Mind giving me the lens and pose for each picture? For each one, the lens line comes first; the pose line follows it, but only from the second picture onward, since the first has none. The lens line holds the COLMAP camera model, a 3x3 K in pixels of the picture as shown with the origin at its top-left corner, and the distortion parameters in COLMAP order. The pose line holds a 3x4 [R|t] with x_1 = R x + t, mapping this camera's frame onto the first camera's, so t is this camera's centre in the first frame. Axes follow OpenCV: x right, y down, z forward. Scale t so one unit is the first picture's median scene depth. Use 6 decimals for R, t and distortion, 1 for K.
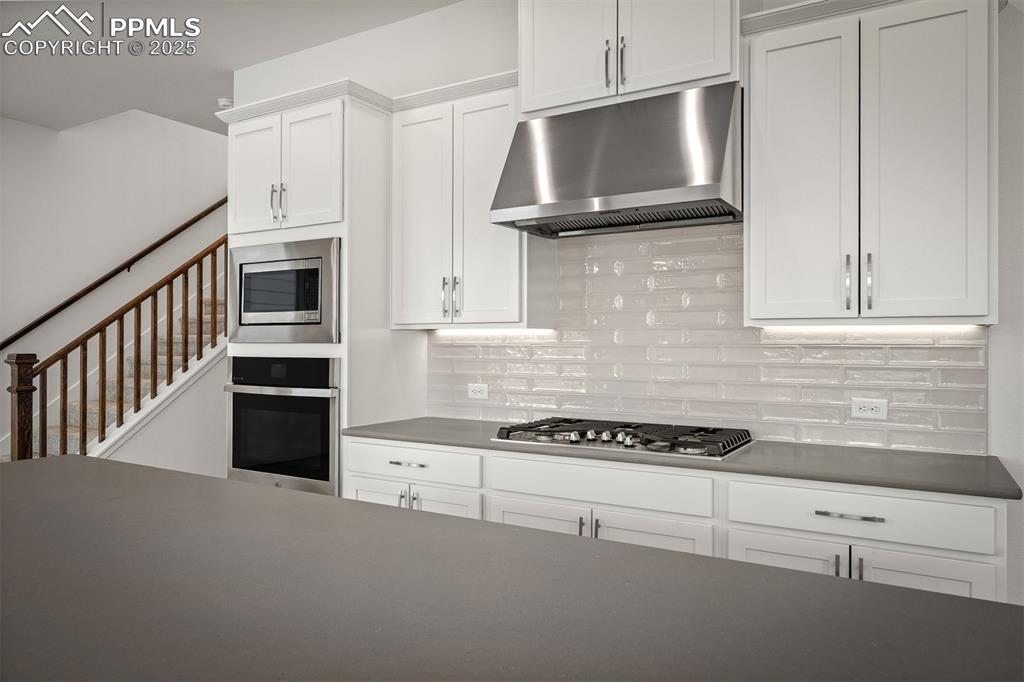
lens RADIAL K [[709.0, 0, 487.8], [0, 709.0, 340.3], [0, 0, 1]] dist [0.000394, -0.001780]
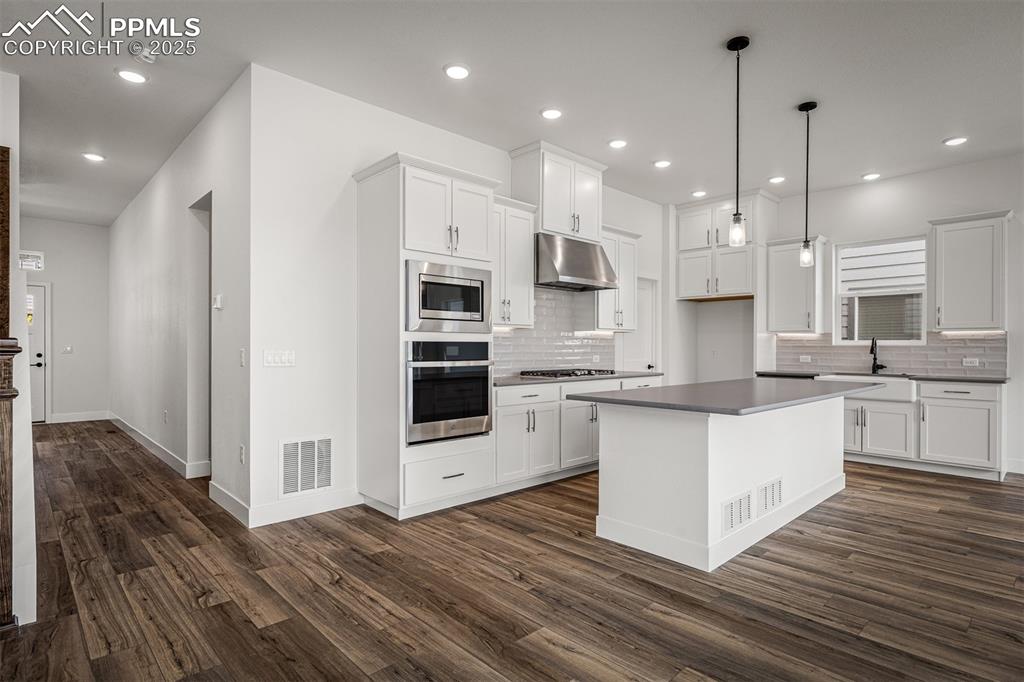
lens RADIAL K [[523.6, 0, 520.4], [0, 523.6, 348.9], [0, 0, 1]] dist [-0.003480, -0.001541]
pose [[0.243963, -0.006326, 0.969764, -1.451383], [-0.006980, 0.999941, 0.008279, 0.031663], [-0.969759, -0.008789, 0.243904, 0.639888]]
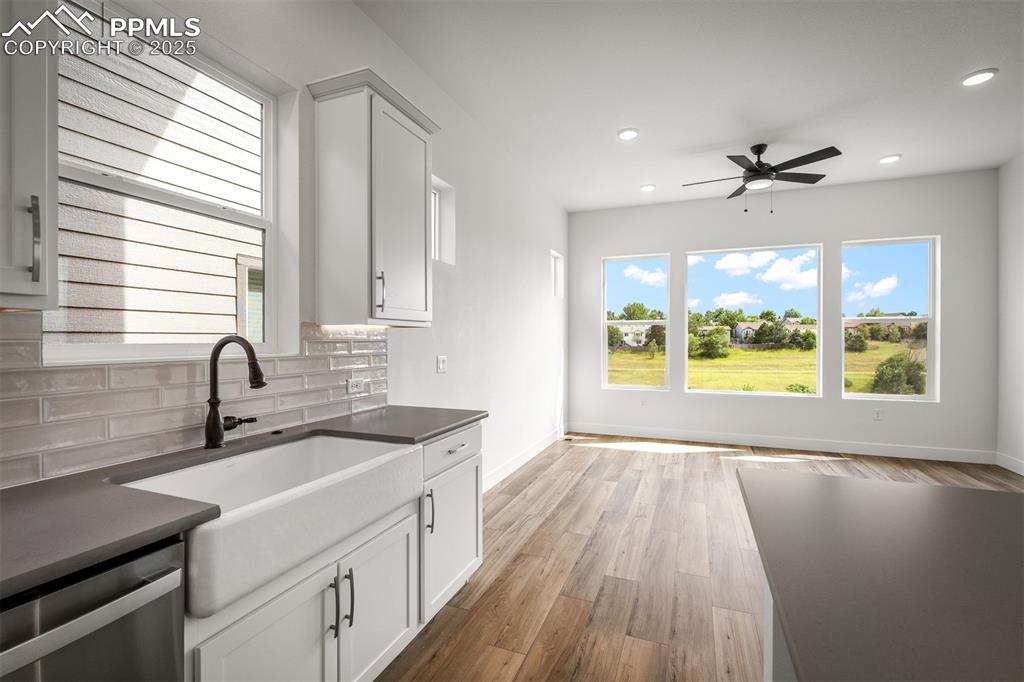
lens RADIAL K [[460.2, 0, 502.0], [0, 460.2, 341.7], [0, 0, 1]] dist [-0.005836, 0.000517]
pose [[-0.986195, 0.000264, -0.165589, 0.406940], [-0.000124, 0.999997, 0.002331, 0.004053], [0.165589, 0.002320, -0.986192, 0.443638]]
